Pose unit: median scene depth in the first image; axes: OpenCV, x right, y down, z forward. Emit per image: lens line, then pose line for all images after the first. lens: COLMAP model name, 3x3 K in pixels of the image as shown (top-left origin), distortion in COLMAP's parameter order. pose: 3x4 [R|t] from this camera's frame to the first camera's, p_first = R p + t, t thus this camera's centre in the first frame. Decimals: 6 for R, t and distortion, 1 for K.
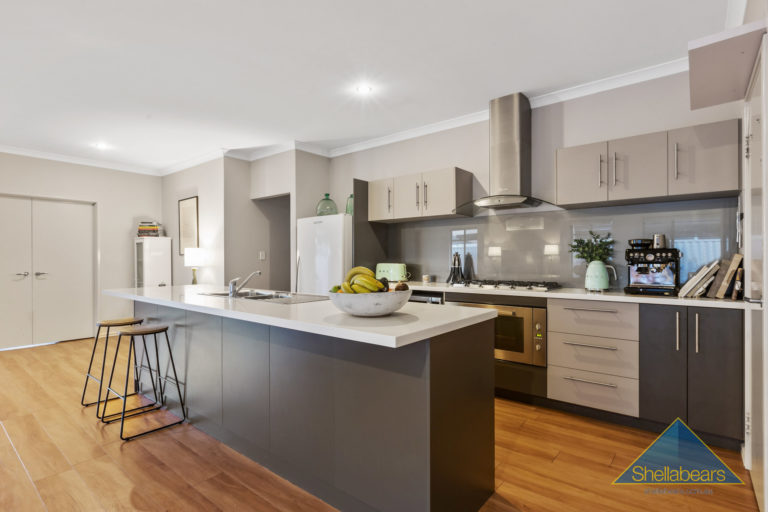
lens RADIAL K [[388.4, 0, 382.4], [0, 388.4, 260.5], [0, 0, 1]] dist [-0.000562, -0.000015]
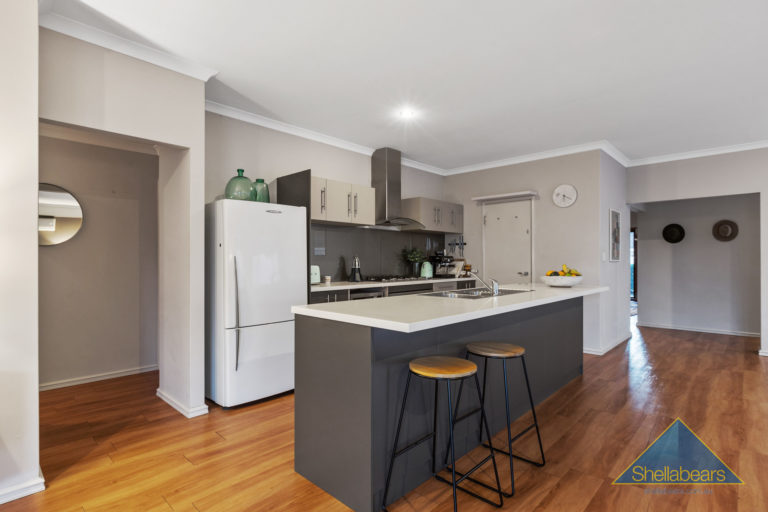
lens RADIAL K [[388.4, 0, 382.4], [0, 388.4, 260.5], [0, 0, 1]] dist [-0.000562, -0.000015]
pose [[0.062892, 0.001743, 0.998019, -0.896756], [0.002647, 0.999995, -0.001913, -0.002280], [-0.998017, 0.002762, 0.062887, 0.745520]]
